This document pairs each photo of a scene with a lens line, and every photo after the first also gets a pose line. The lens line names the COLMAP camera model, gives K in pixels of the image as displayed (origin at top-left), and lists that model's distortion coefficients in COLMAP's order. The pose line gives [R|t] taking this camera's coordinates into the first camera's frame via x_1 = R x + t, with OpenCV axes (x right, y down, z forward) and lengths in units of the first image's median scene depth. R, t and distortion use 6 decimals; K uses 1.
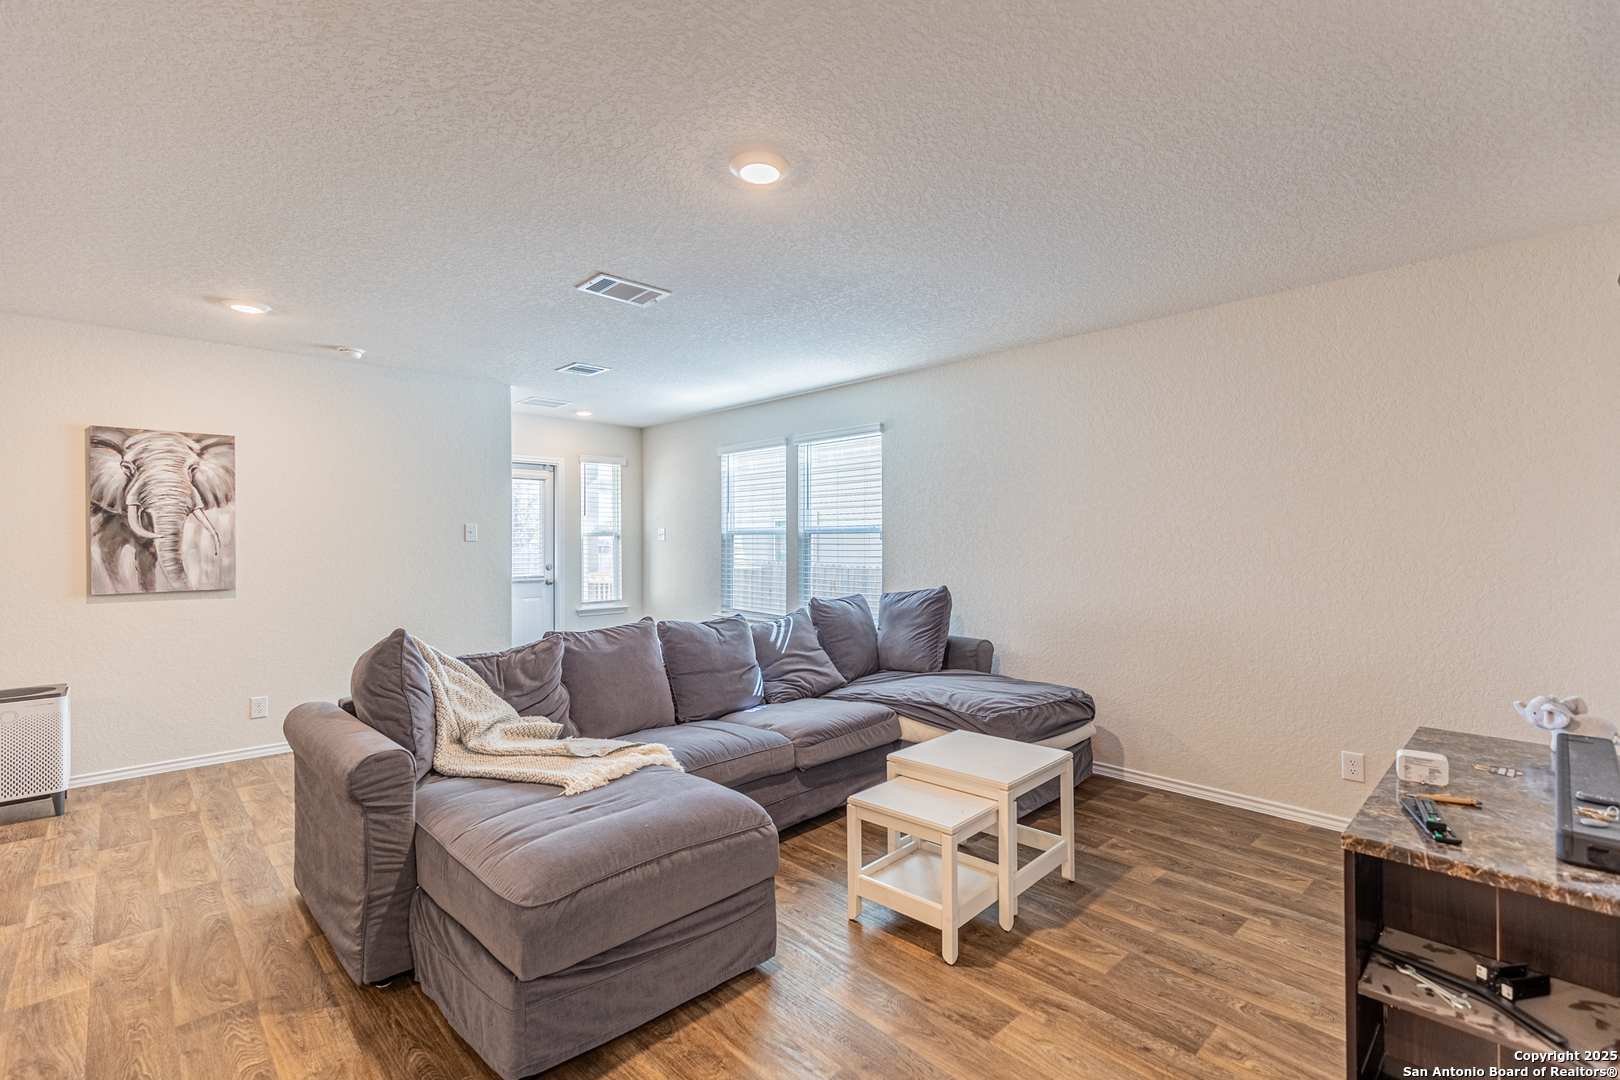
lens RADIAL K [[730.9, 0, 811.8], [0, 730.9, 536.3], [0, 0, 1]] dist [0.010140, 0.000075]
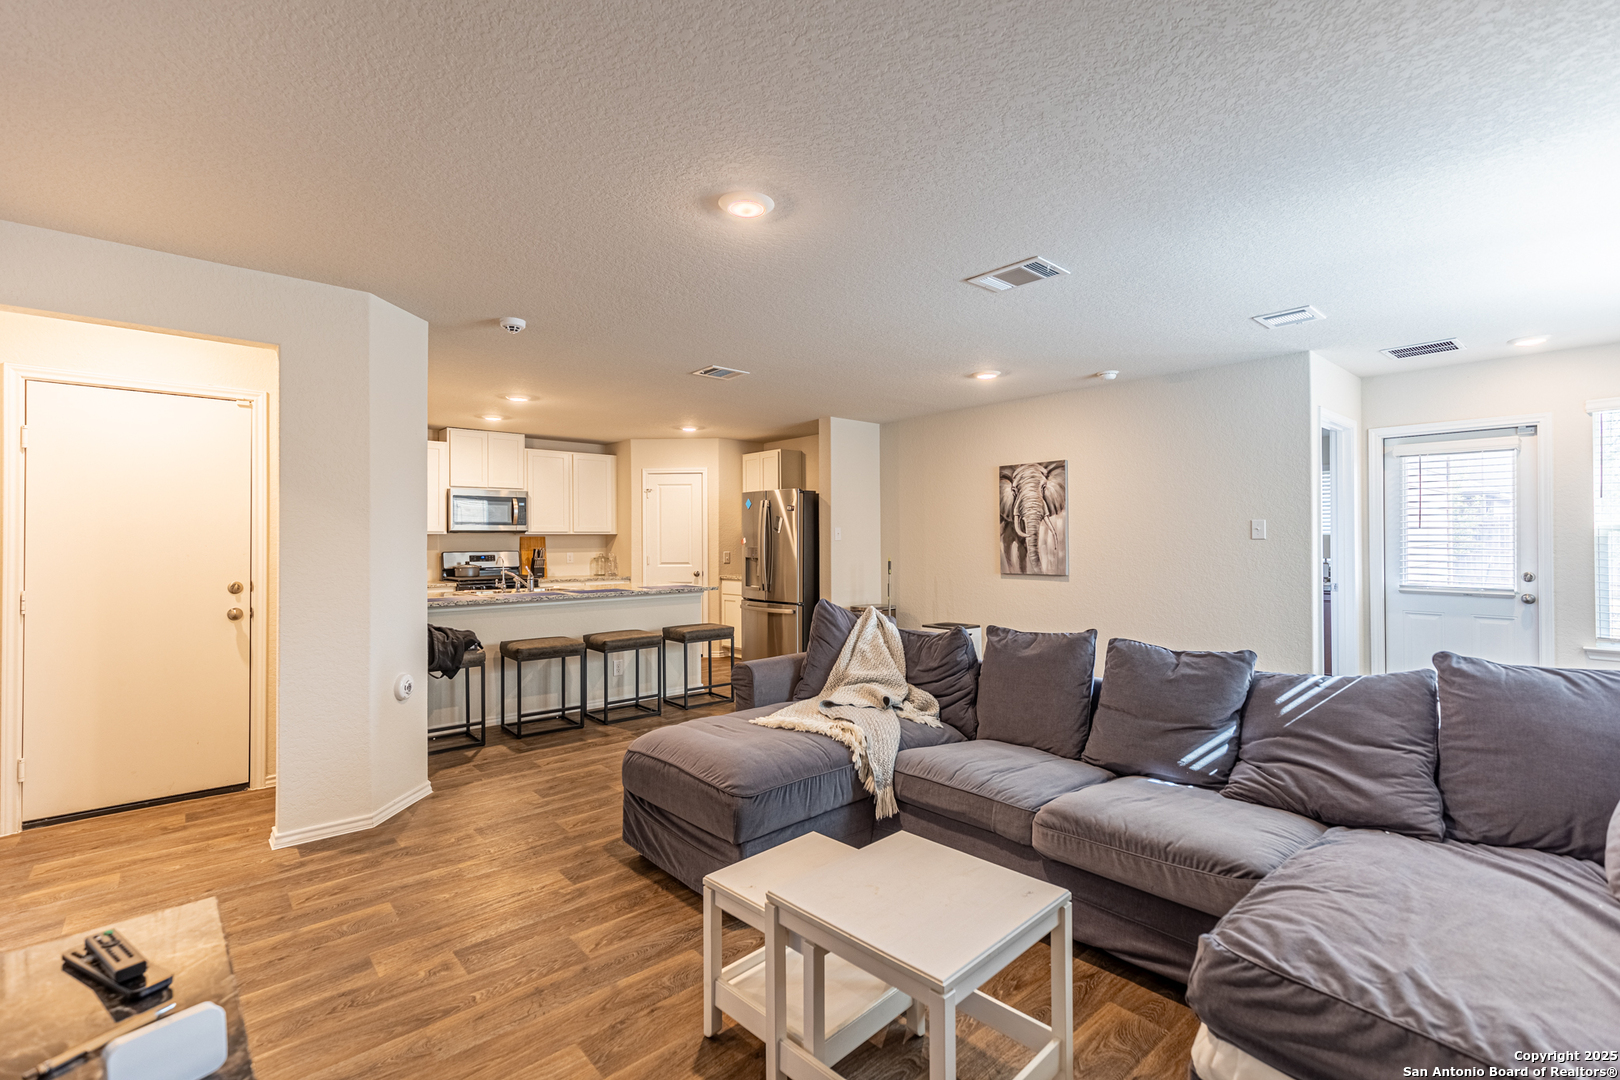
lens RADIAL K [[730.9, 0, 808.5], [0, 730.9, 540.6], [0, 0, 1]] dist [0.010140, 0.000075]
pose [[-0.032255, 0.006575, -0.999458, 0.567943], [0.011488, 0.999915, 0.006207, -0.004563], [0.999414, -0.011281, -0.032328, 0.598921]]
